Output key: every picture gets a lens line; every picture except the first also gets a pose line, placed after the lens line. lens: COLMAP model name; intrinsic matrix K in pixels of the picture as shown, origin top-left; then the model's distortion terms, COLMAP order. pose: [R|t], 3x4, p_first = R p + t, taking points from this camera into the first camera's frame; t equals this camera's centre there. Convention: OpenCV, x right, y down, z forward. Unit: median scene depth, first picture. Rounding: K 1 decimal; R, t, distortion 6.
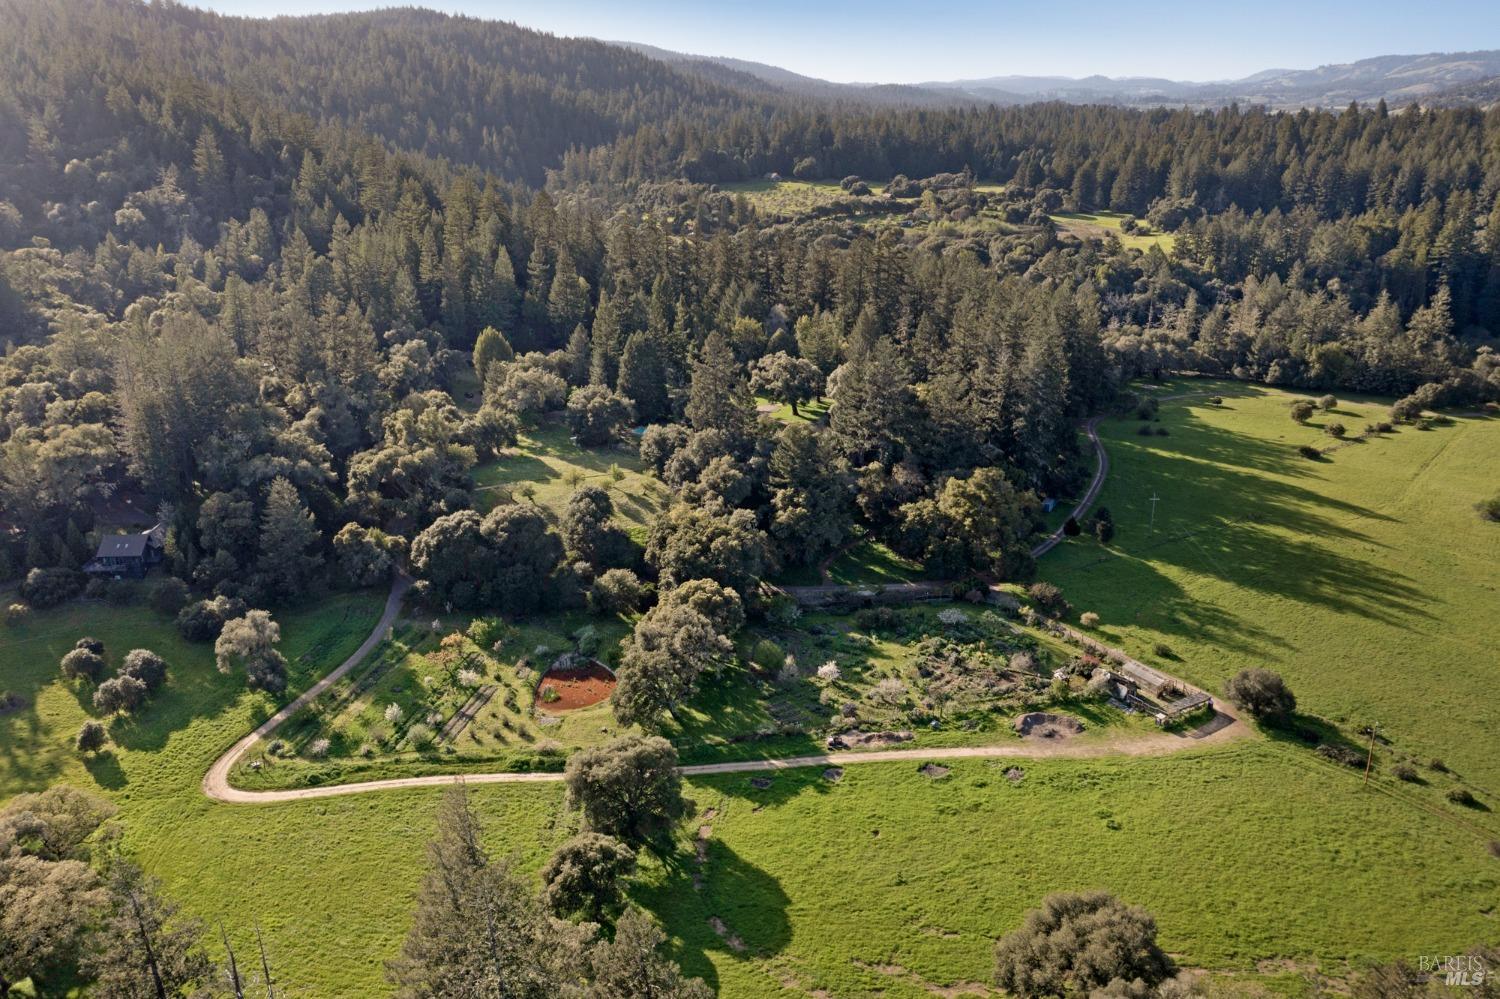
lens RADIAL K [[1193.5, 0, 750.0], [0, 1193.5, 499.5], [0, 0, 1]] dist [0.002425, 0.006501]
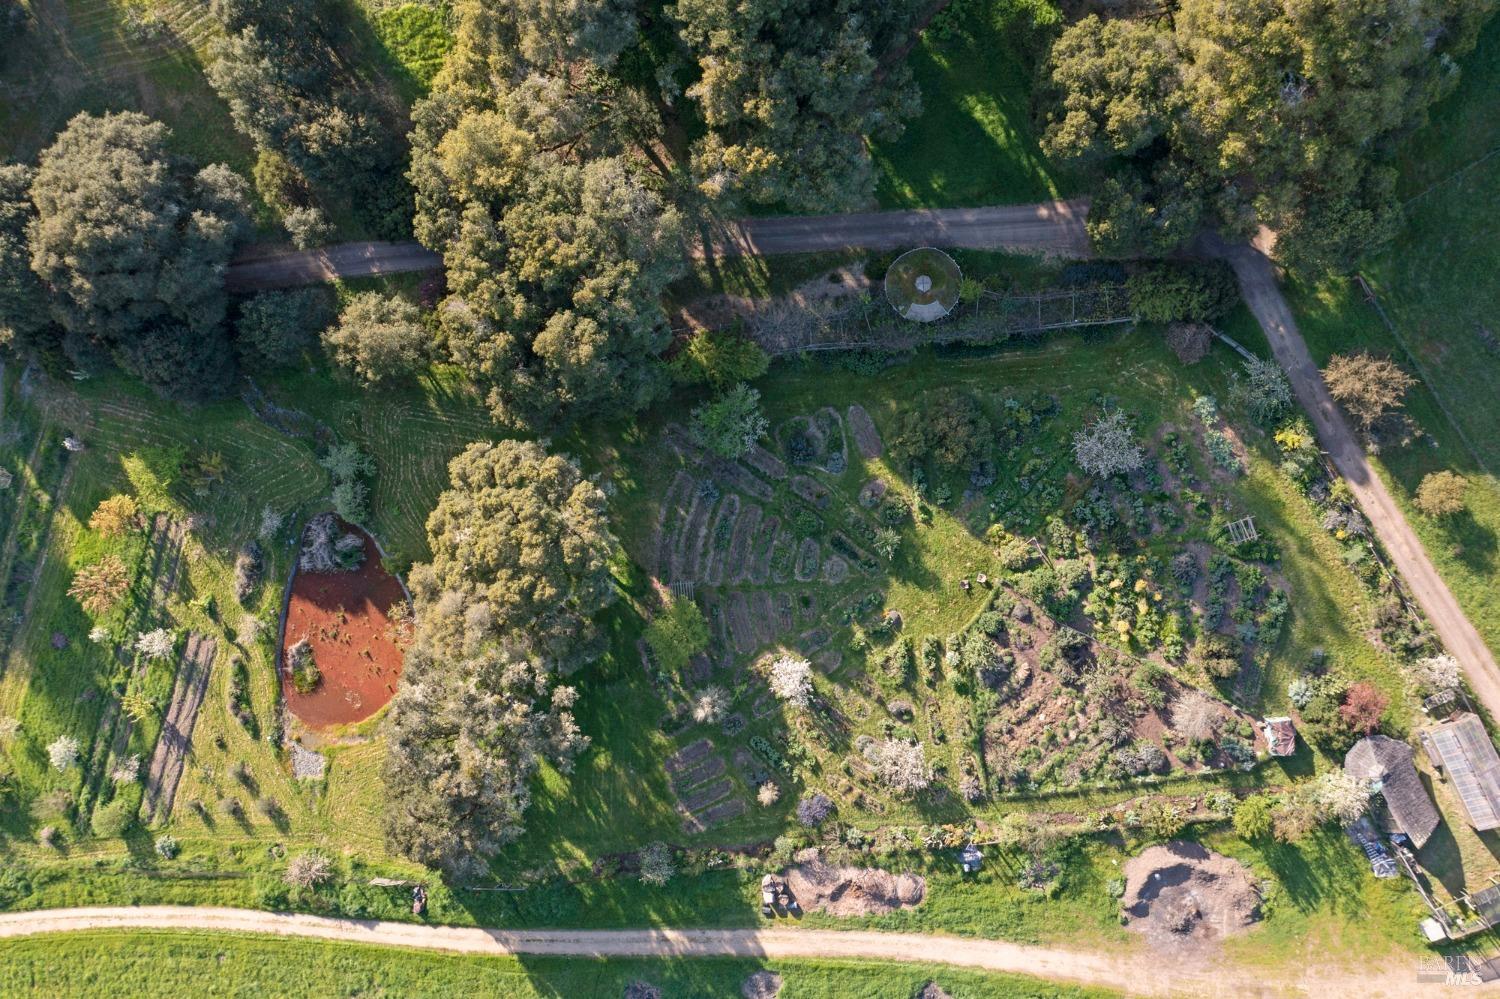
lens RADIAL K [[1193.5, 0, 750.0], [0, 1193.5, 499.5], [0, 0, 1]] dist [0.002425, 0.006501]
pose [[0.980791, 0.068755, -0.182545, 0.147152], [0.146425, 0.358793, 0.921861, -0.380637], [0.128878, -0.930882, 0.341833, 0.973008]]
